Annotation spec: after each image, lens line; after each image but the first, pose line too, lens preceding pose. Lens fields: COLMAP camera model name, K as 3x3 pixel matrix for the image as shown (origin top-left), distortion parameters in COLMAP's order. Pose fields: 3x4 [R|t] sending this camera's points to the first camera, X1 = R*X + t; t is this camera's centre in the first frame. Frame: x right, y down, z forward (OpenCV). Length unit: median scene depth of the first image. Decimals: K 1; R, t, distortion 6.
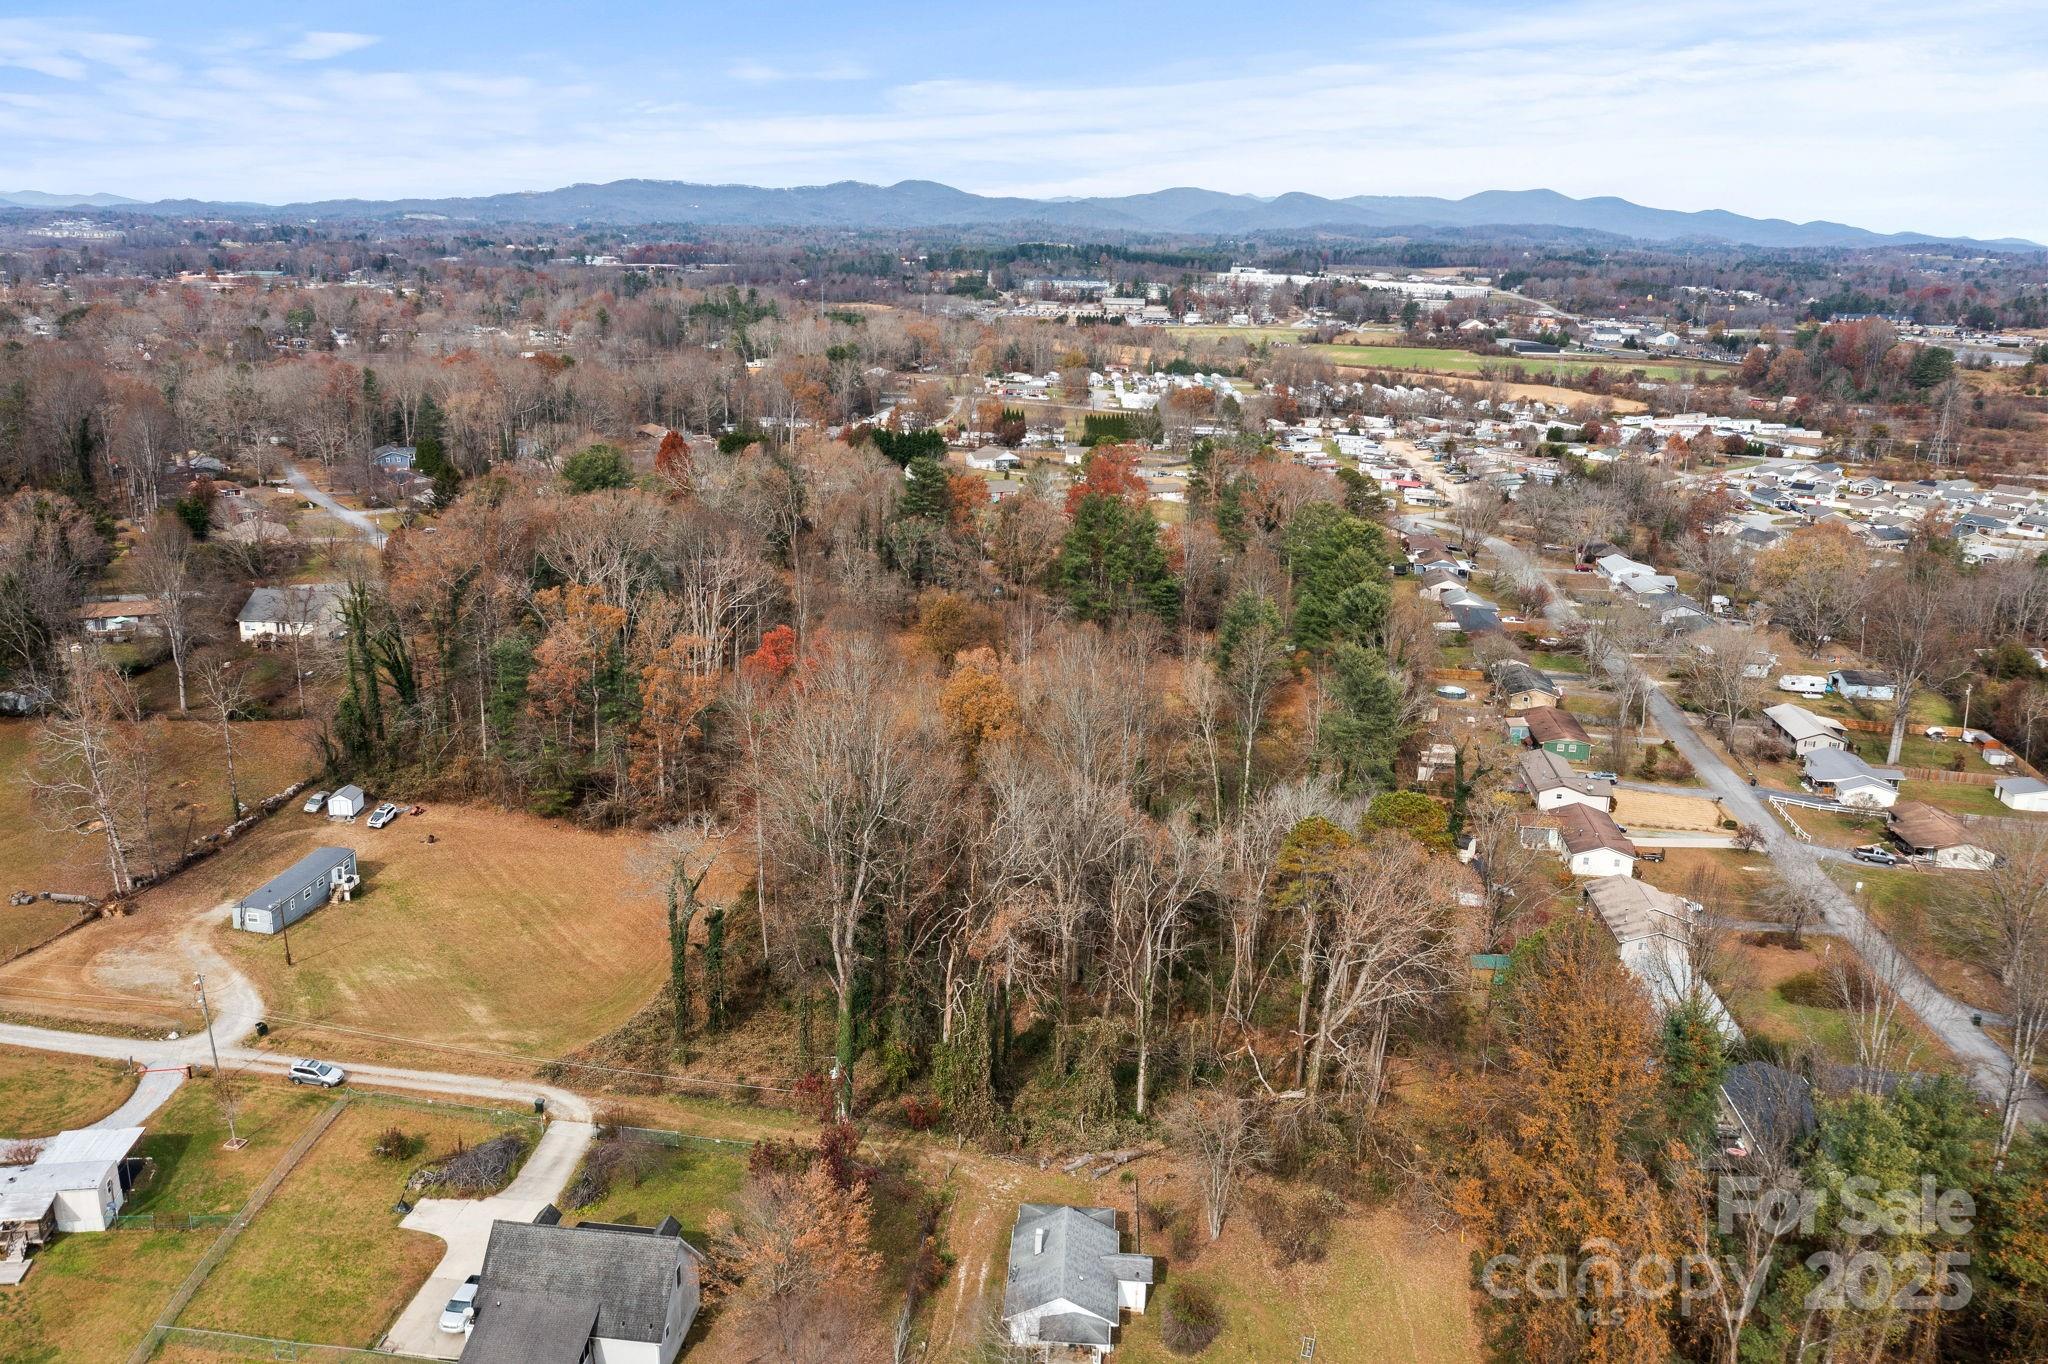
lens RADIAL K [[1599.7, 0, 1022.3], [0, 1599.7, 683.7], [0, 0, 1]] dist [-0.019132, 0.008061]
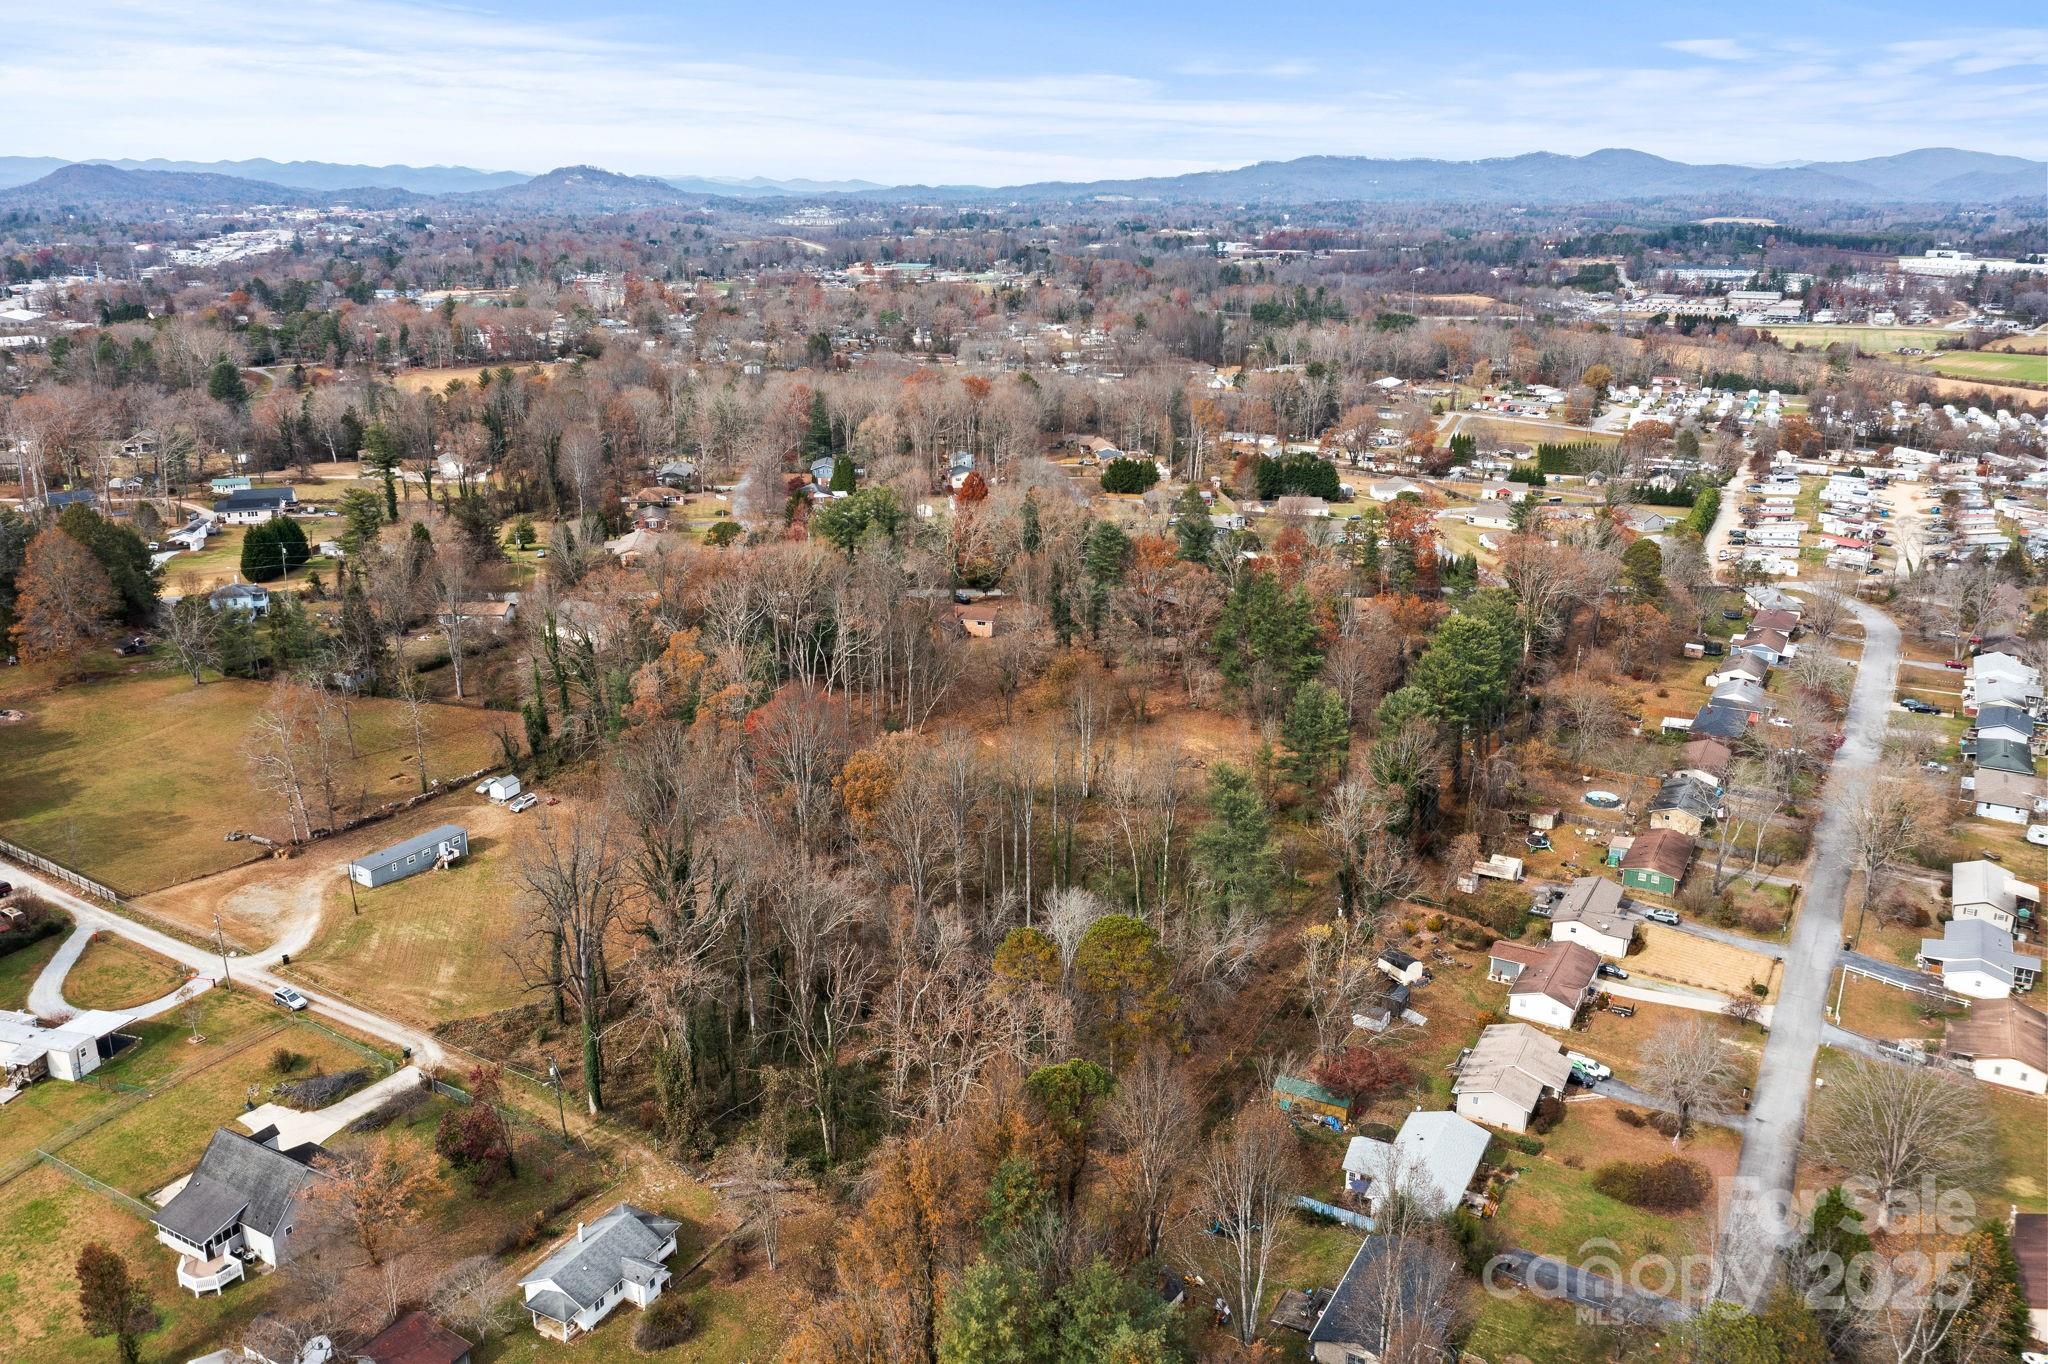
lens RADIAL K [[1599.7, 0, 1018.8], [0, 1599.7, 680.9], [0, 0, 1]] dist [-0.019132, 0.008061]
pose [[0.916006, 0.096387, -0.389414, 0.411714], [-0.090862, 0.995329, 0.032630, -0.084046], [0.390740, 0.005493, 0.920485, -0.015461]]
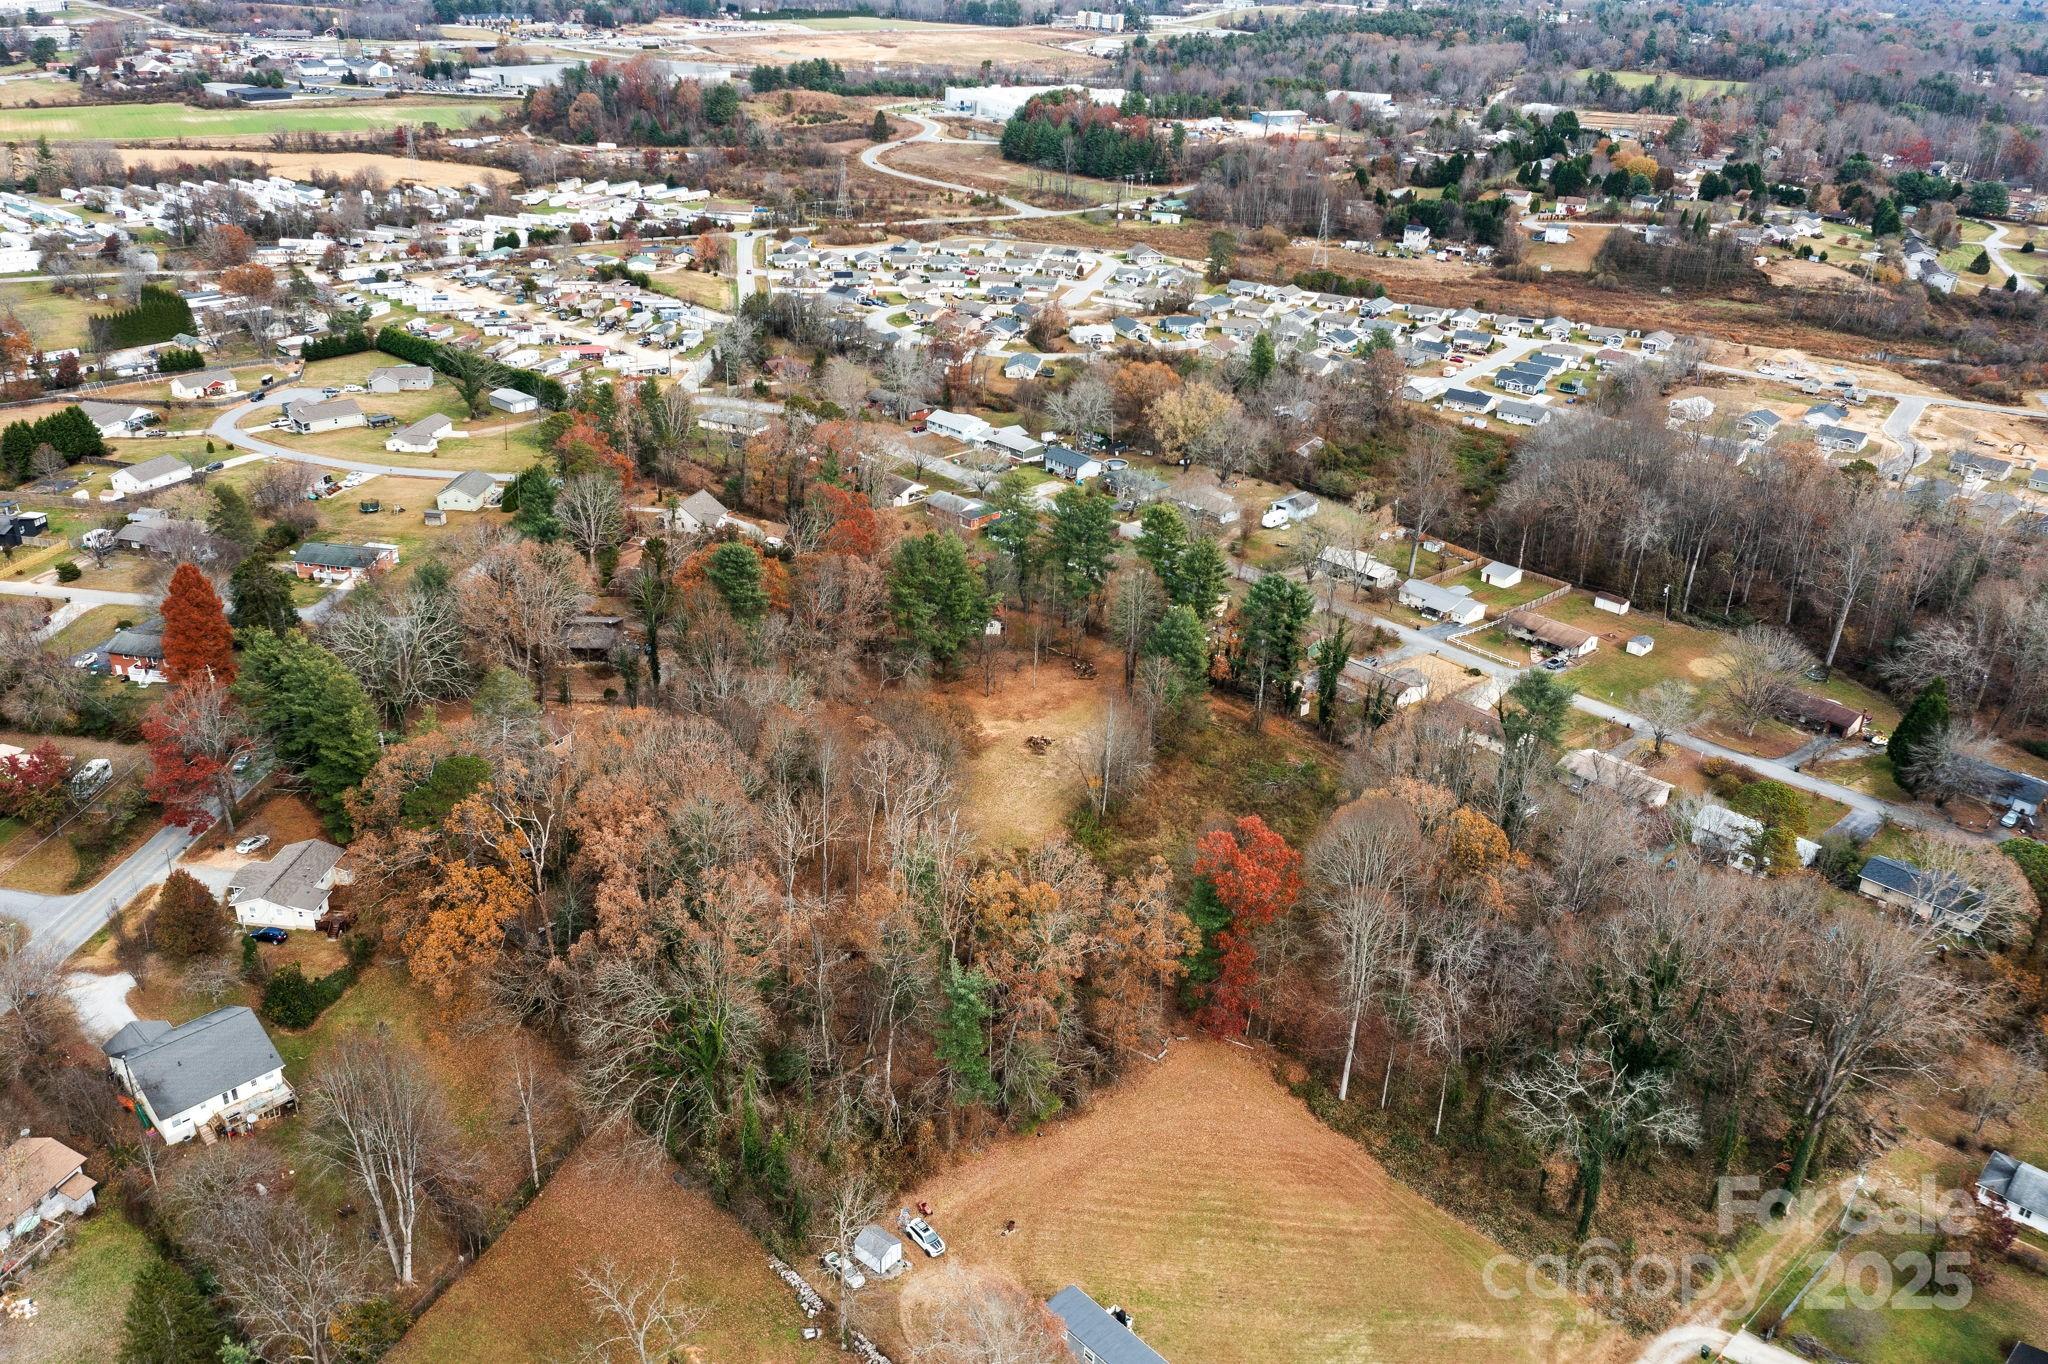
lens RADIAL K [[1599.7, 0, 1022.9], [0, 1599.7, 682.7], [0, 0, 1]] dist [-0.019132, 0.008061]
pose [[0.637516, -0.337367, 0.692645, -0.776713], [0.194529, 0.940385, 0.278988, -0.371818], [-0.745474, -0.043119, 0.665138, 0.399904]]
